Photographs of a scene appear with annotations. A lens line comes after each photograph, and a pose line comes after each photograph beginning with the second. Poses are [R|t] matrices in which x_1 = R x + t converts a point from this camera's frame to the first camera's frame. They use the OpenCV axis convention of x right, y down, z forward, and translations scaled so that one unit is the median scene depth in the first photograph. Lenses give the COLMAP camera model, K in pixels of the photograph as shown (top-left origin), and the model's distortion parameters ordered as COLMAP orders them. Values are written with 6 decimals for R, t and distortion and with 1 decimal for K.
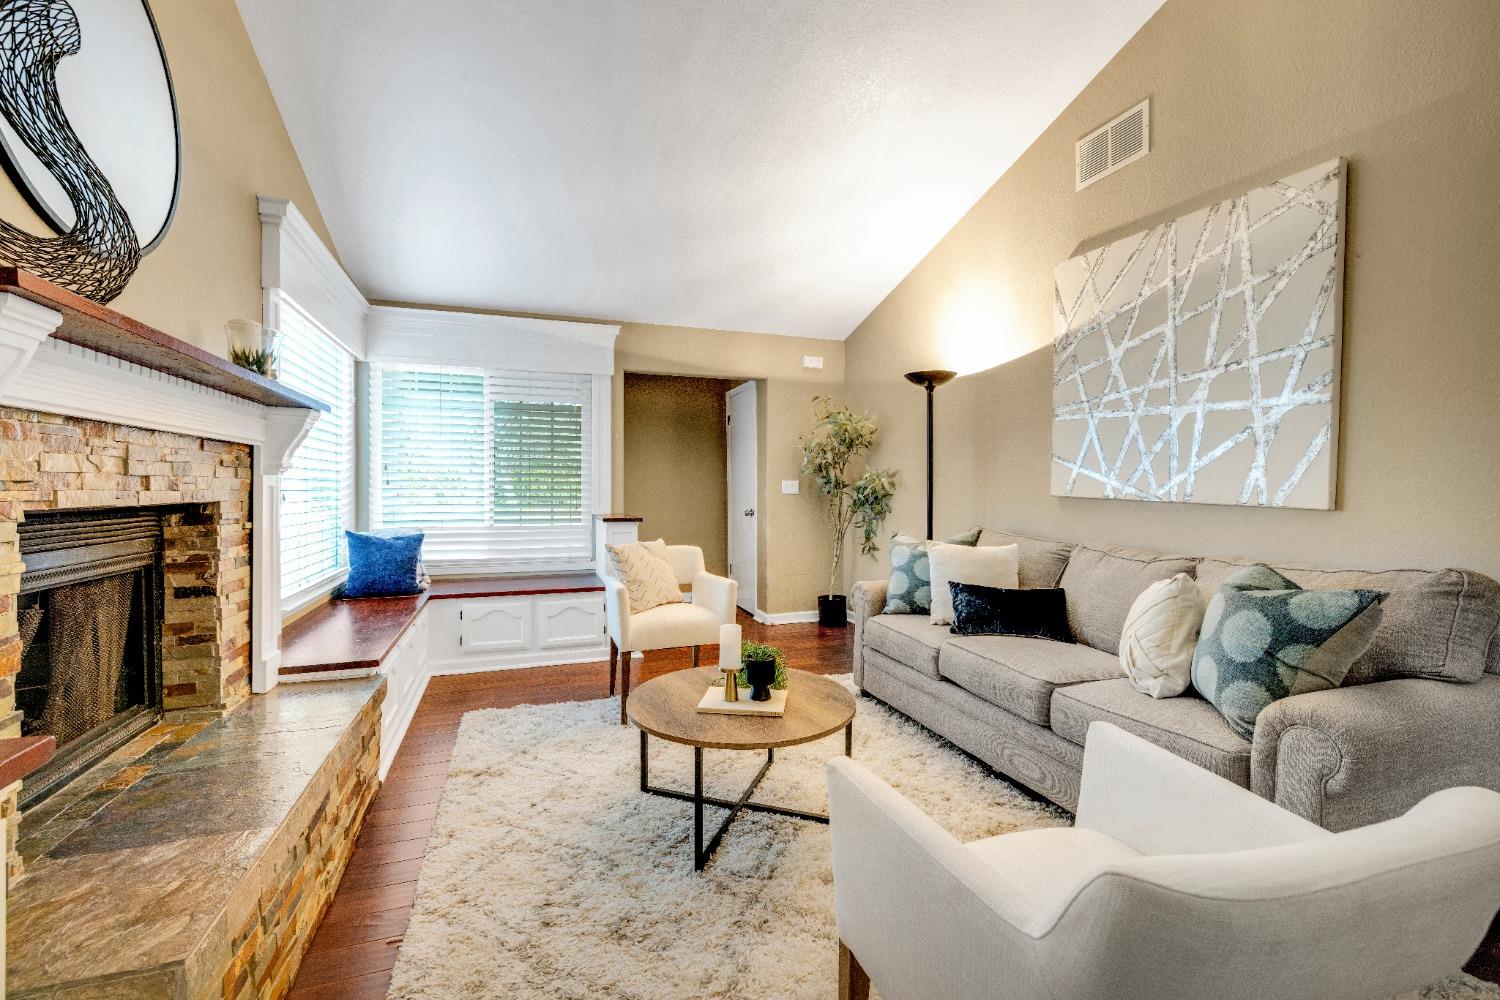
lens RADIAL K [[631.1, 0, 747.3], [0, 631.1, 494.0], [0, 0, 1]] dist [-0.001645, 0.000025]
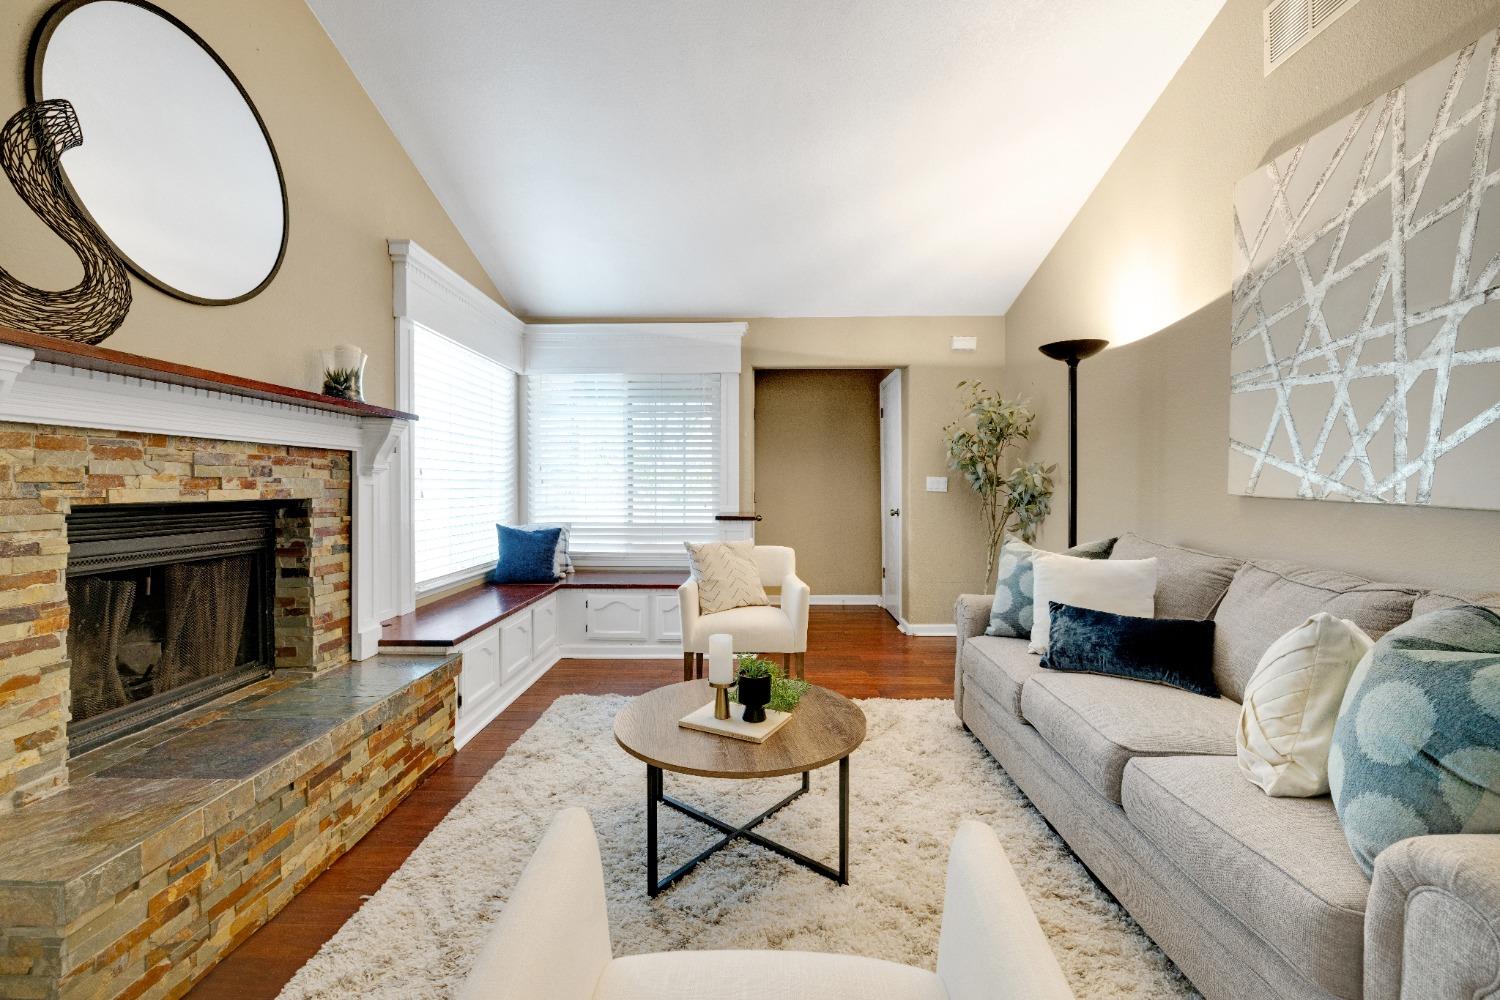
lens RADIAL K [[635.3, 0, 744.0], [0, 635.3, 492.1], [0, 0, 1]] dist [0.000172, 0.000427]
pose [[0.934068, 0.000822, -0.357094, 0.261505], [-0.000395, 0.999999, 0.001270, -0.001171], [0.357094, -0.001045, 0.934068, 0.116395]]
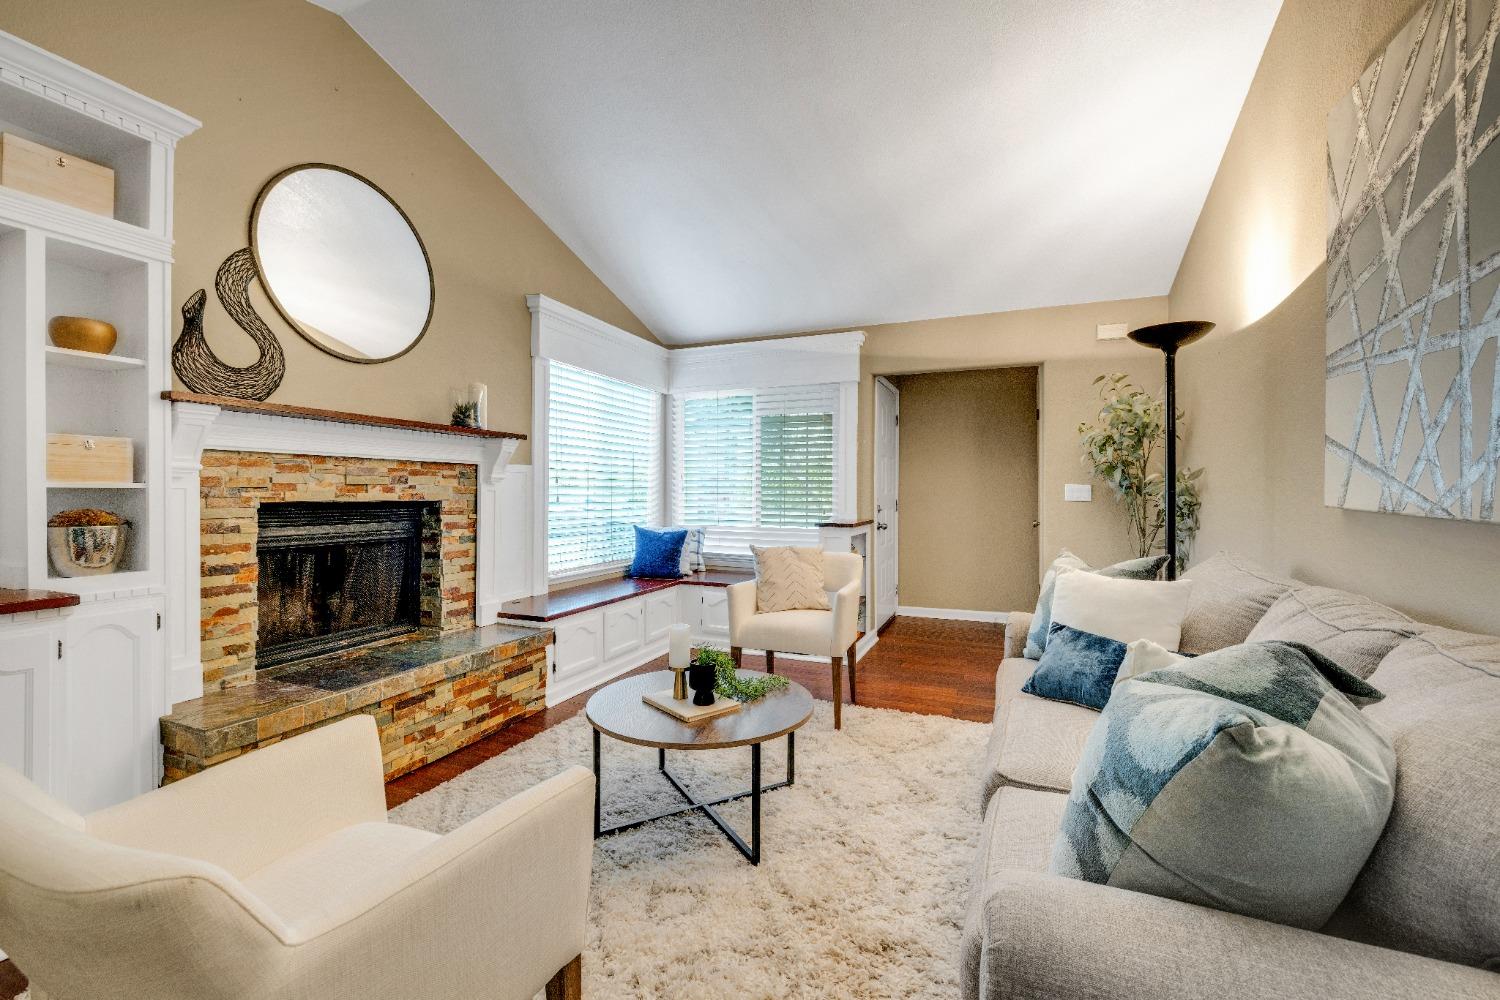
lens RADIAL K [[638.2, 0, 742.4], [0, 638.2, 492.1], [0, 0, 1]] dist [0.001685, 0.000202]
pose [[0.732736, -0.000014, -0.680513, 0.593889], [-0.008859, 0.999915, -0.009559, -0.000118], [0.680456, 0.013033, 0.732673, 0.235366]]
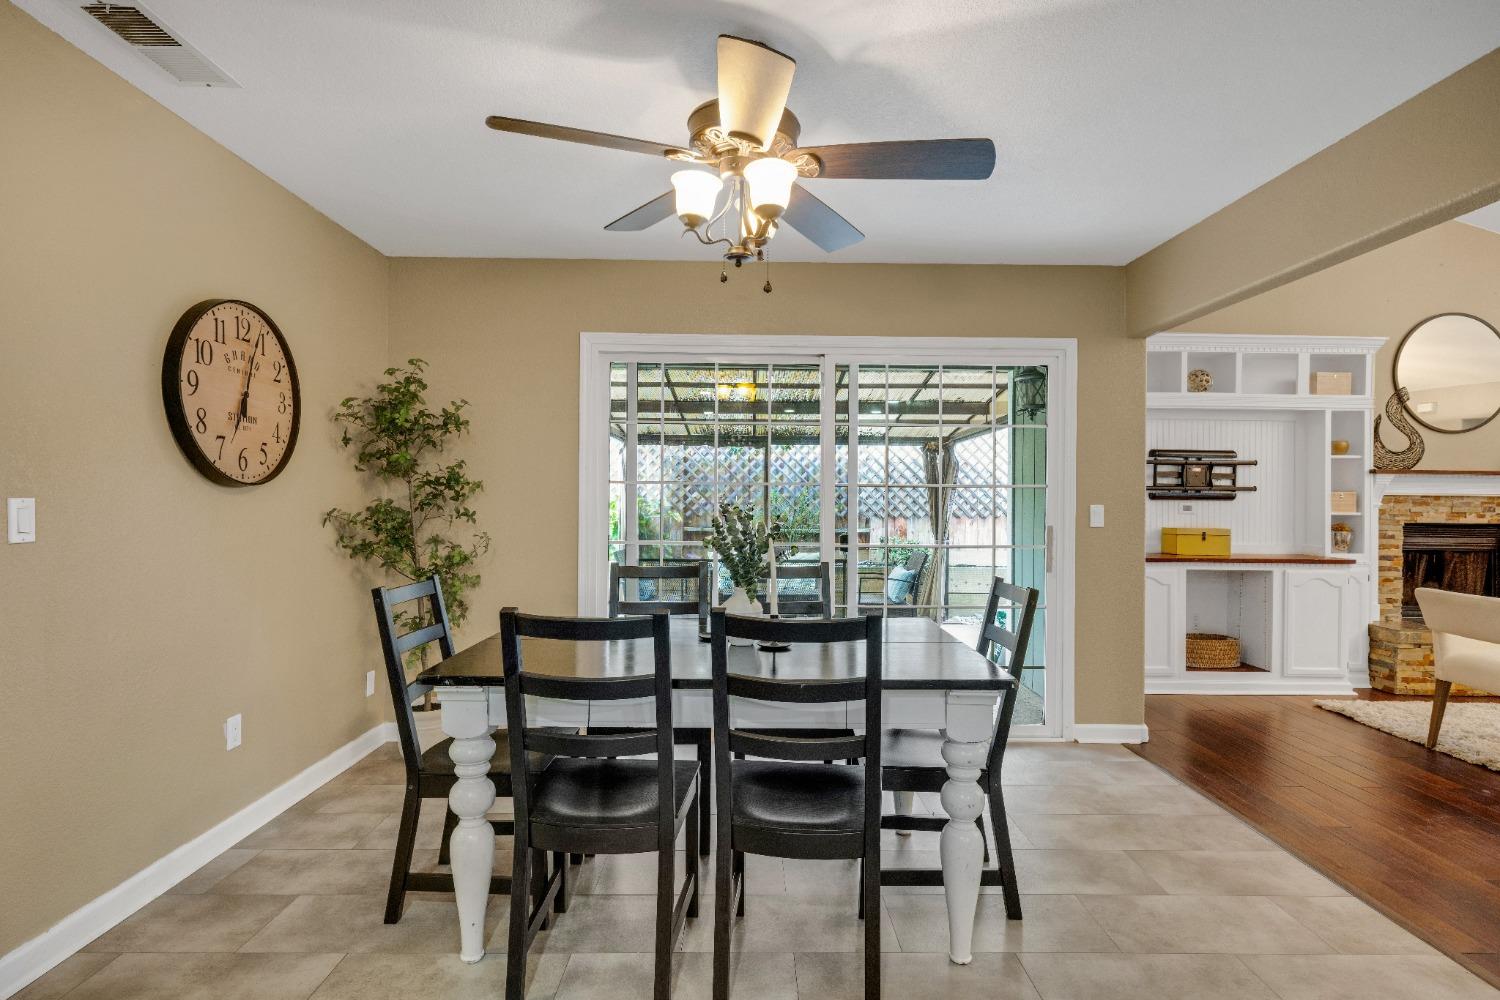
lens RADIAL K [[763.8, 0, 751.5], [0, 763.8, 495.8], [0, 0, 1]] dist [-0.002431, -0.000084]
pose [[-0.323440, -0.008295, -0.946212, 1.845387], [-0.020327, 0.999792, -0.001817, -0.019486], [0.946030, 0.018646, -0.323541, -0.502818]]
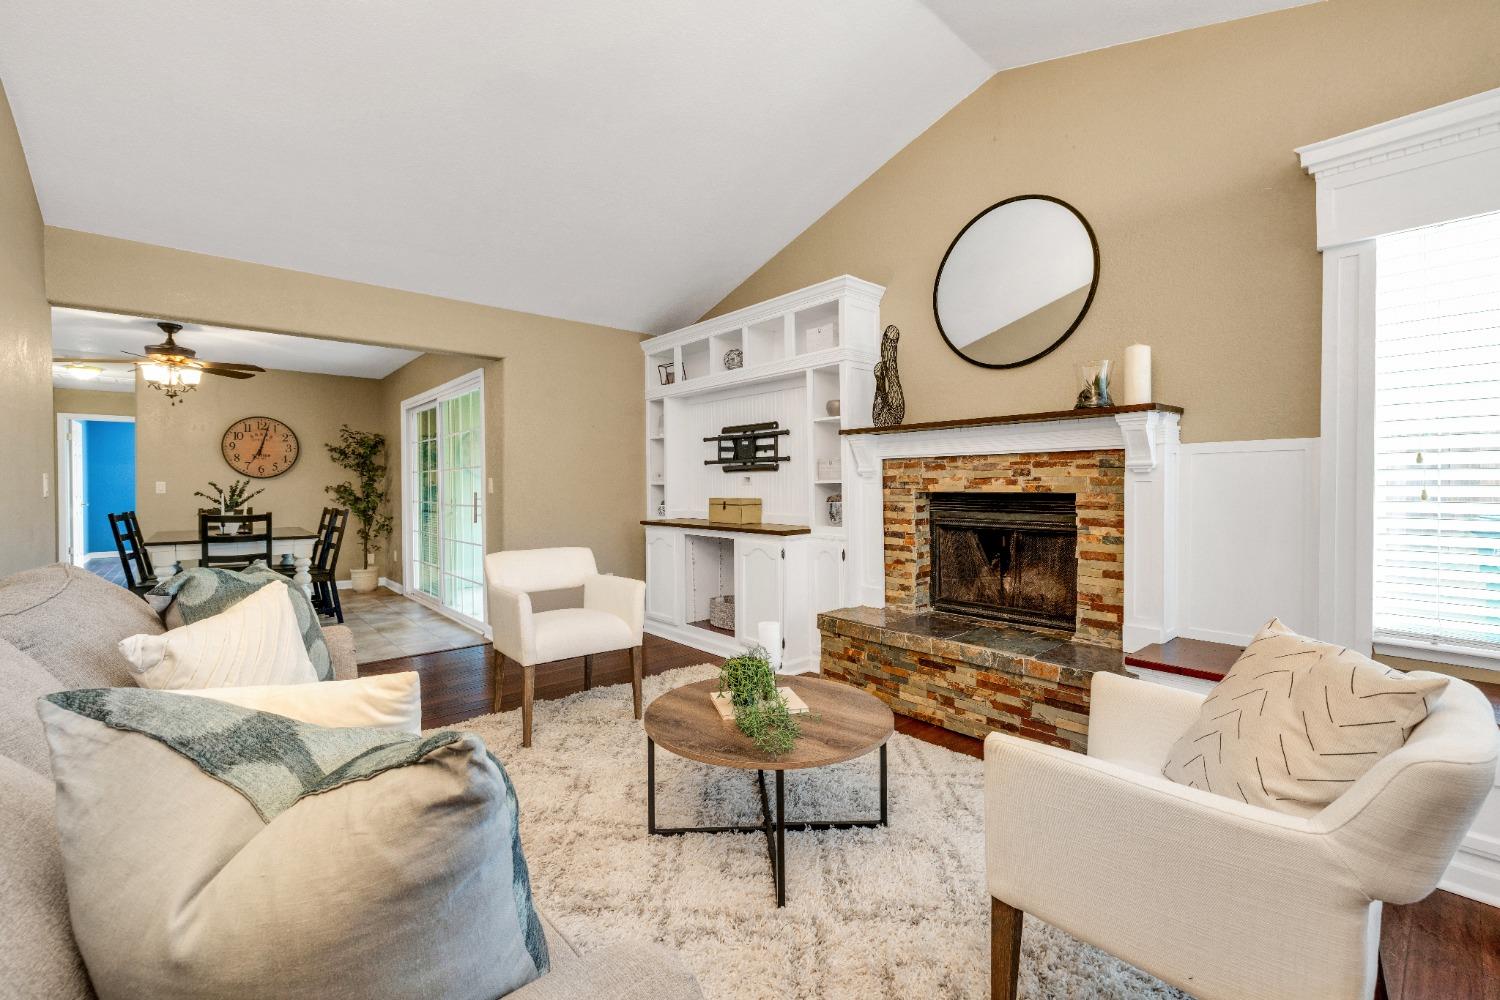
lens RADIAL K [[638.2, 0, 742.4], [0, 638.2, 492.1], [0, 0, 1]] dist [0.001685, 0.000202]
pose [[-0.935092, 0.006733, -0.354341, 0.286381], [-0.000050, 0.999817, 0.019130, -0.012849], [0.354405, 0.017906, -0.934920, 1.503941]]
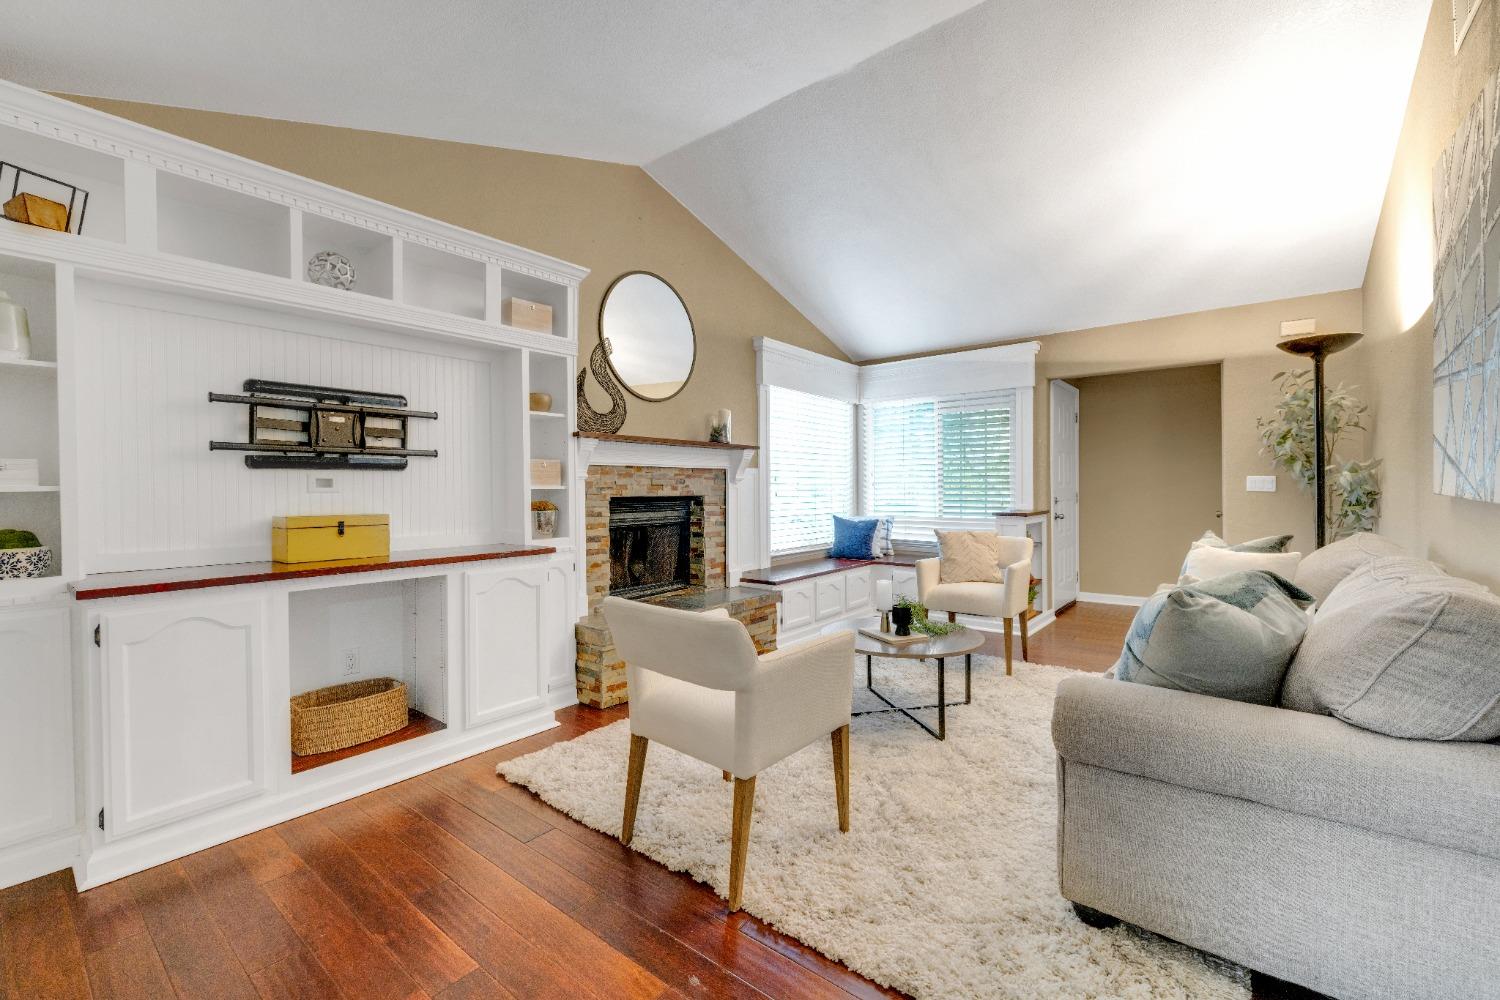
lens RADIAL K [[635.3, 0, 744.0], [0, 635.3, 492.1], [0, 0, 1]] dist [0.000172, 0.000427]
pose [[0.520853, -0.001036, -0.853646, 0.838204], [0.000697, 0.999999, -0.000789, 0.001674], [0.853646, -0.000184, 0.520853, -0.043614]]
